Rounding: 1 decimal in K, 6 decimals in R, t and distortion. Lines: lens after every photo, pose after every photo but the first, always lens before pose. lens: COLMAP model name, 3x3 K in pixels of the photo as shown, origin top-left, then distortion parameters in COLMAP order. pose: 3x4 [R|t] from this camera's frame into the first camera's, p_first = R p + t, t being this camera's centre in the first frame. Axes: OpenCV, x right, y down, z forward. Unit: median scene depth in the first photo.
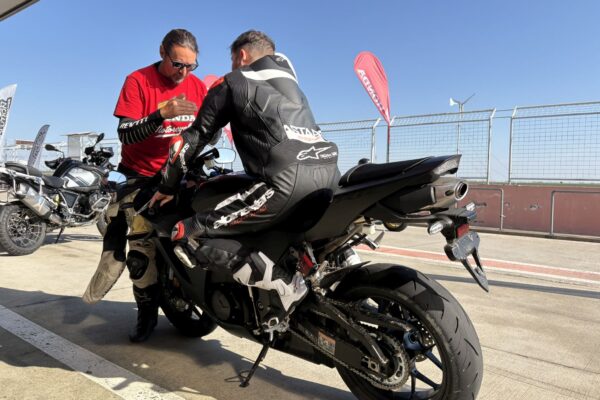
lens RADIAL K [[473.0, 0, 308.7], [0, 473.0, 195.6], [0, 0, 1]] dist [0.032662, -0.014207]
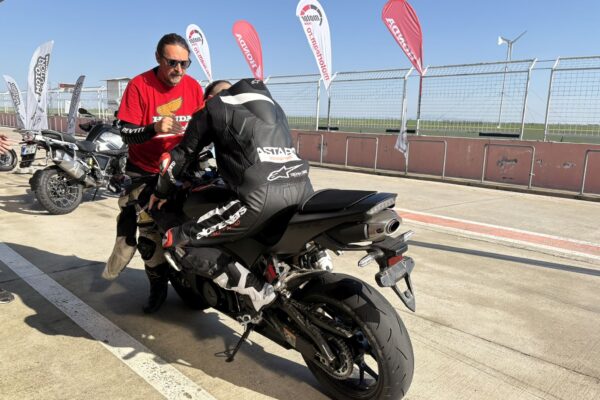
lens RADIAL K [[473.0, 0, 303.5], [0, 473.0, 206.5], [0, 0, 1]] dist [0.032662, -0.014207]
pose [[0.995772, 0.025760, -0.088174, 0.130519], [-0.012514, 0.988968, 0.147597, -0.145932], [0.091003, -0.145870, 0.985109, -0.092200]]
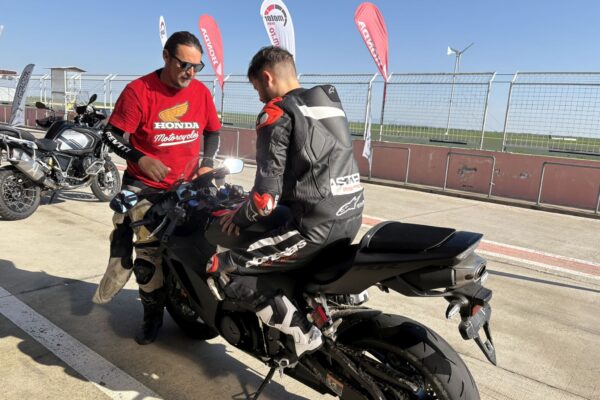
lens RADIAL K [[473.0, 0, 304.6], [0, 473.0, 202.1], [0, 0, 1]] dist [0.032662, -0.014207]
pose [[0.998611, 0.046937, 0.023938, -0.056741], [-0.049798, 0.989210, 0.137783, -0.181319], [-0.017213, -0.138783, 0.990173, 0.007644]]
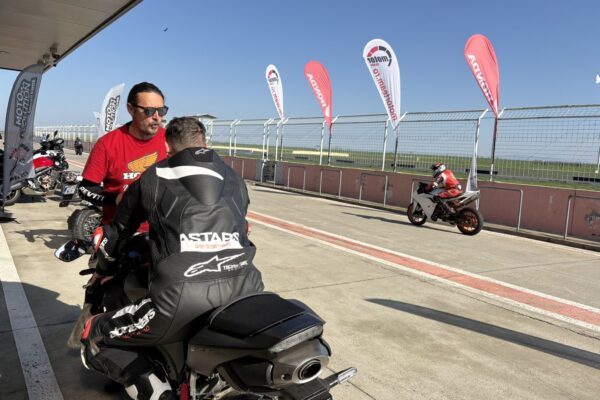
lens RADIAL K [[473.0, 0, 297.3], [0, 473.0, 198.7], [0, 0, 1]] dist [0.032662, -0.014207]
pose [[0.962235, 0.062126, -0.265038, 0.324618], [-0.045955, 0.996708, 0.066788, -0.233261], [0.268315, -0.052086, 0.961922, 0.155953]]
